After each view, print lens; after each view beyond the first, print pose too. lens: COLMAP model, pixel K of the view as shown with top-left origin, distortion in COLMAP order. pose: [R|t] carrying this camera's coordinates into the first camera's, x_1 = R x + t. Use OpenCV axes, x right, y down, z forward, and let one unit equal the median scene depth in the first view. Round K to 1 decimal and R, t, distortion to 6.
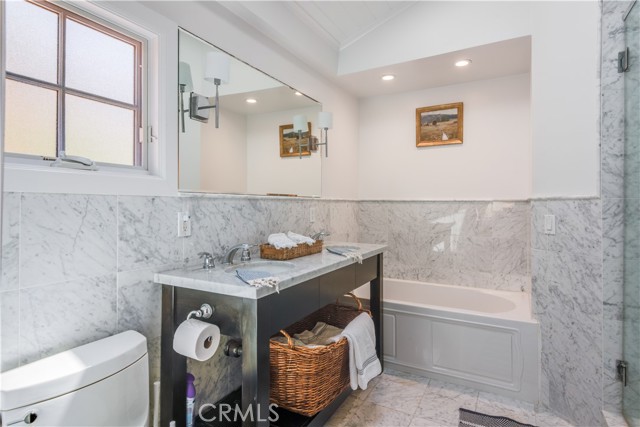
lens RADIAL K [[291.7, 0, 319.0], [0, 291.7, 206.7], [0, 0, 1]] dist [0.001644, -0.006654]
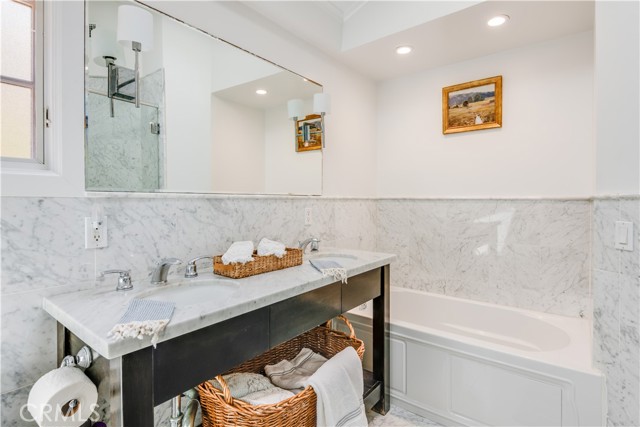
lens RADIAL K [[291.7, 0, 319.0], [0, 291.7, 206.7], [0, 0, 1]] dist [0.001644, -0.006654]
pose [[0.990907, 0.001169, -0.134547, 0.155972], [0.000229, 0.999946, 0.010379, -0.011284], [0.134552, -0.010316, 0.990853, 0.205670]]
